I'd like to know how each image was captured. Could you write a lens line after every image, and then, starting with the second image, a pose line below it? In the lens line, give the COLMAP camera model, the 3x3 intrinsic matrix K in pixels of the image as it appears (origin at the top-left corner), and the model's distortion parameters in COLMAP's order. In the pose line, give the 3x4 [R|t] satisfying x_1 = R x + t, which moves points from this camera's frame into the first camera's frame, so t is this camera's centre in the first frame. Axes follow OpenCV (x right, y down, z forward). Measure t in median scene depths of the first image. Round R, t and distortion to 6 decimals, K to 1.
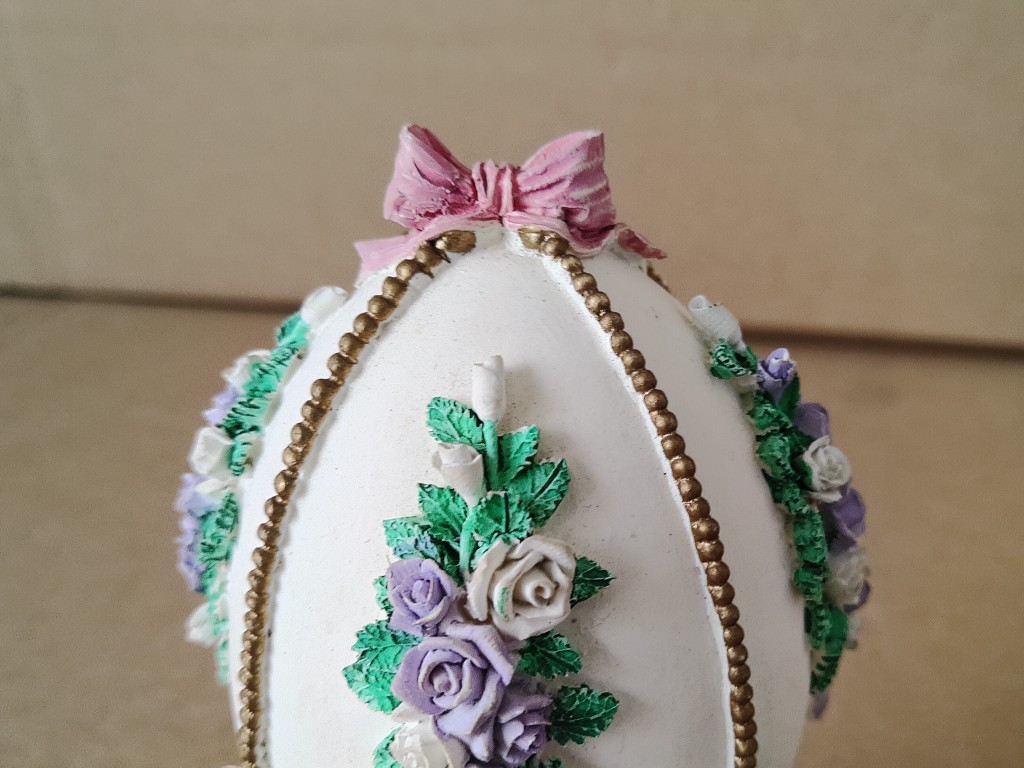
lens RADIAL K [[878.8, 0, 543.4], [0, 878.8, 383.9], [0, 0, 1]] dist [0.002552, -0.001280]
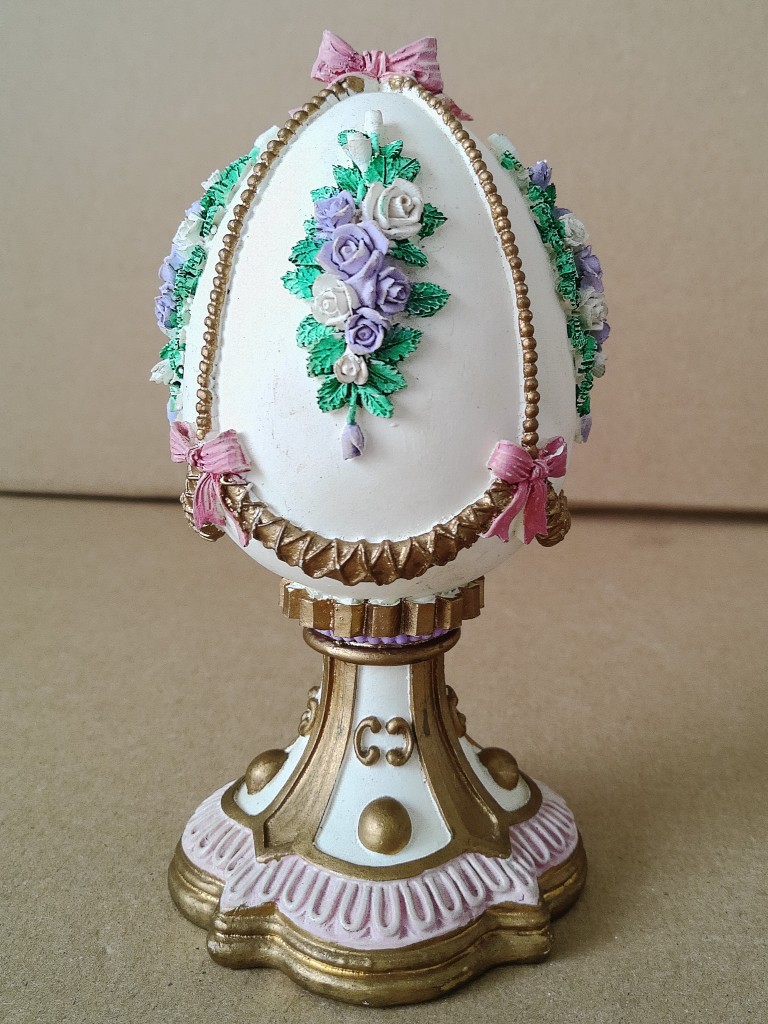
lens RADIAL K [[854.3, 0, 384.0], [0, 854.3, 512.0], [0, 0, 1]] dist [-0.044983, -0.006105]
pose [[0.999444, 0.018045, 0.028043, -0.070311], [-0.009764, 0.962432, -0.271347, 1.122603], [-0.031886, 0.270922, 0.962073, -0.391946]]
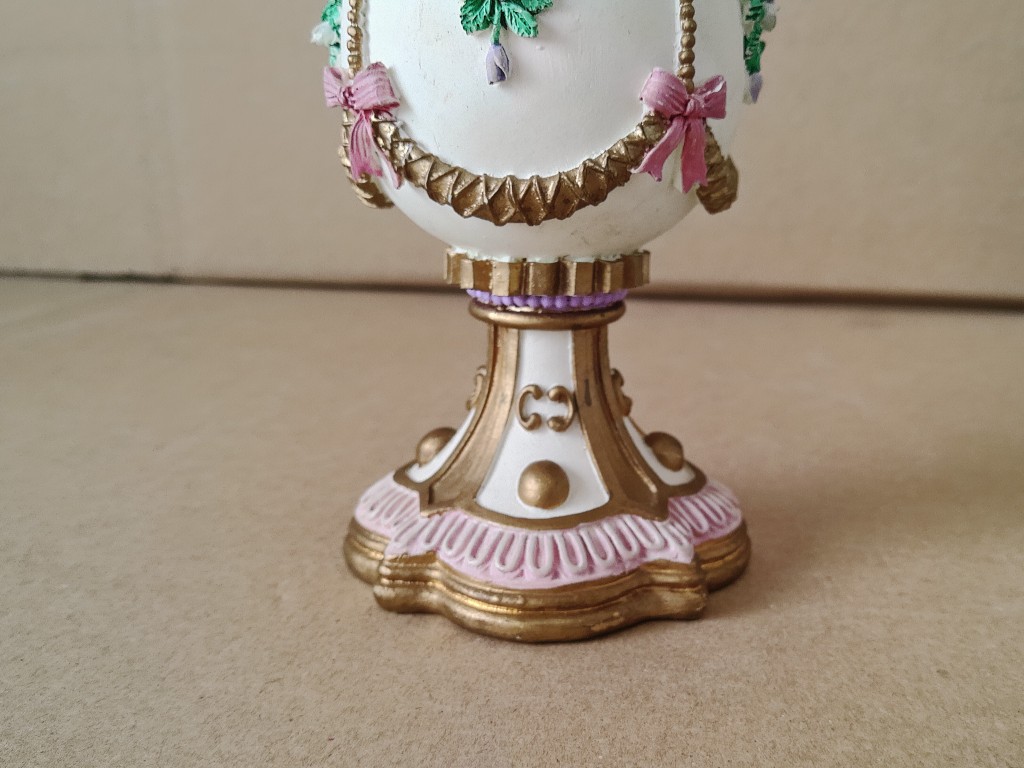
lens RADIAL K [[854.3, 0, 512.0], [0, 854.3, 384.0], [0, 0, 1]] dist [-0.044983, -0.006105]
pose [[0.998069, 0.026703, -0.056079, 0.036170], [-0.034619, 0.988779, -0.145322, 1.355708], [0.051569, 0.146983, 0.987794, -0.347982]]
